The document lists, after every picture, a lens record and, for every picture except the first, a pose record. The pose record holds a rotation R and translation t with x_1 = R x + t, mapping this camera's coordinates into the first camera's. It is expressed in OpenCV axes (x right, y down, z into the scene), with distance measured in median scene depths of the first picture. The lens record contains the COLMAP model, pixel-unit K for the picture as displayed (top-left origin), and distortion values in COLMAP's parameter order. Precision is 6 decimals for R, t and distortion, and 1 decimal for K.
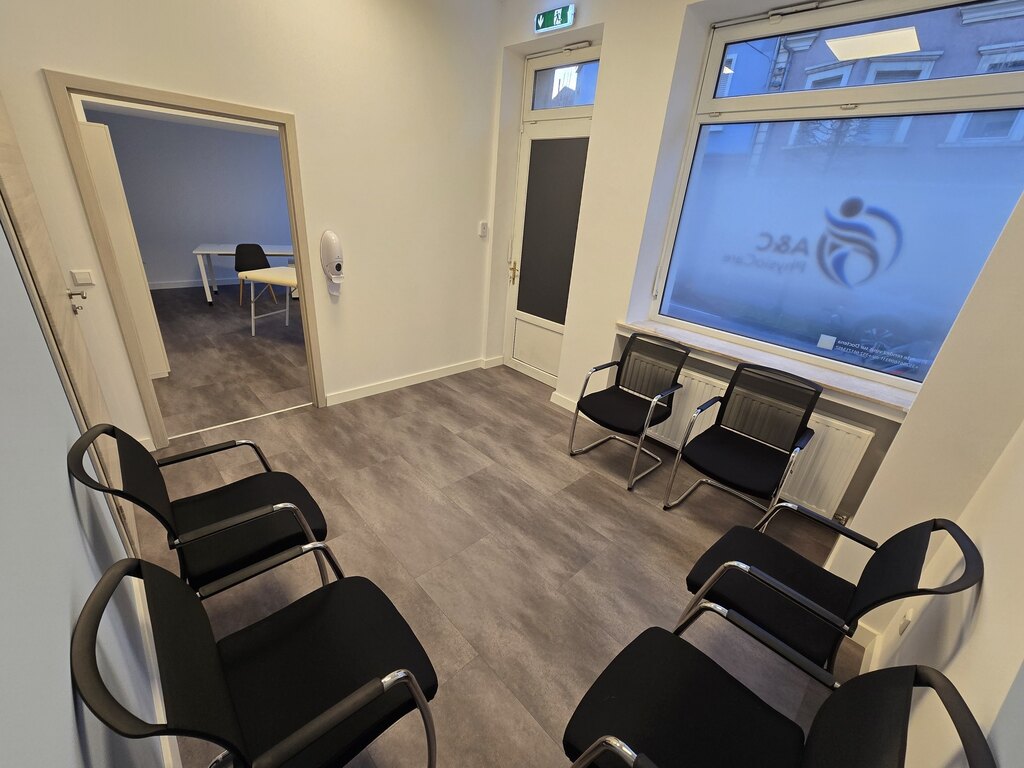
lens RADIAL K [[420.3, 0, 510.7], [0, 420.3, 384.9], [0, 0, 1]] dist [-0.001483, -0.000336]
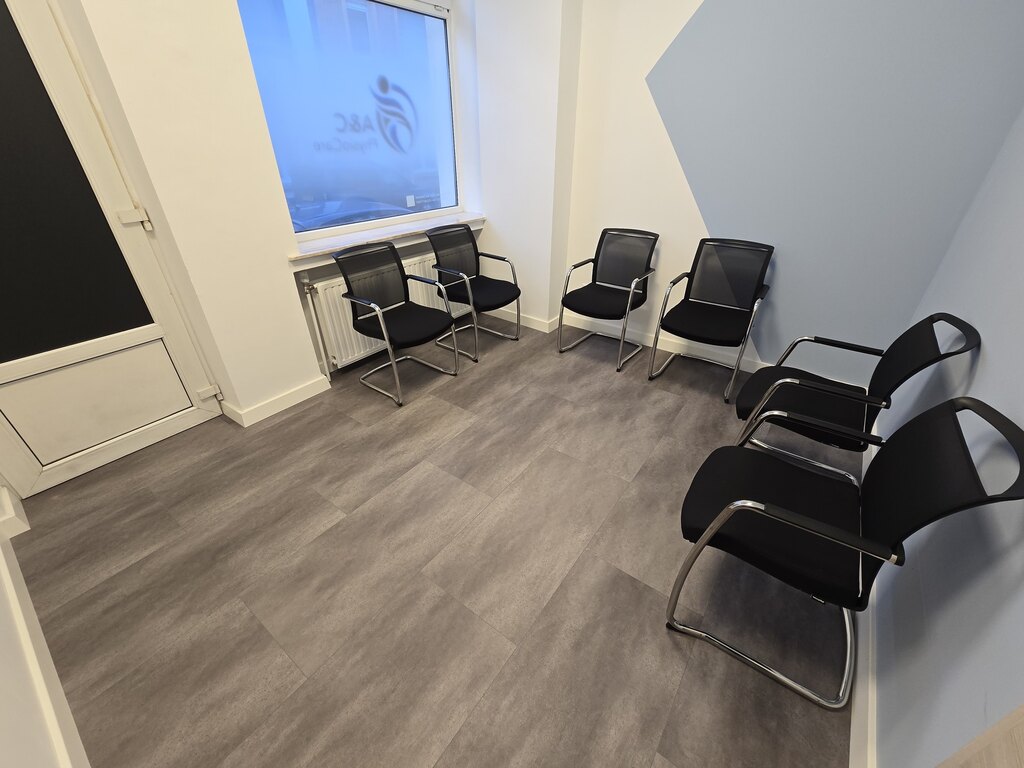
lens RADIAL K [[420.3, 0, 510.7], [0, 420.3, 384.9], [0, 0, 1]] dist [-0.001483, -0.000336]
pose [[-0.166015, -0.572604, 0.802847, -0.645888], [0.388201, 0.710458, 0.586983, -0.325312], [-0.906498, 0.409115, 0.104339, 0.776119]]
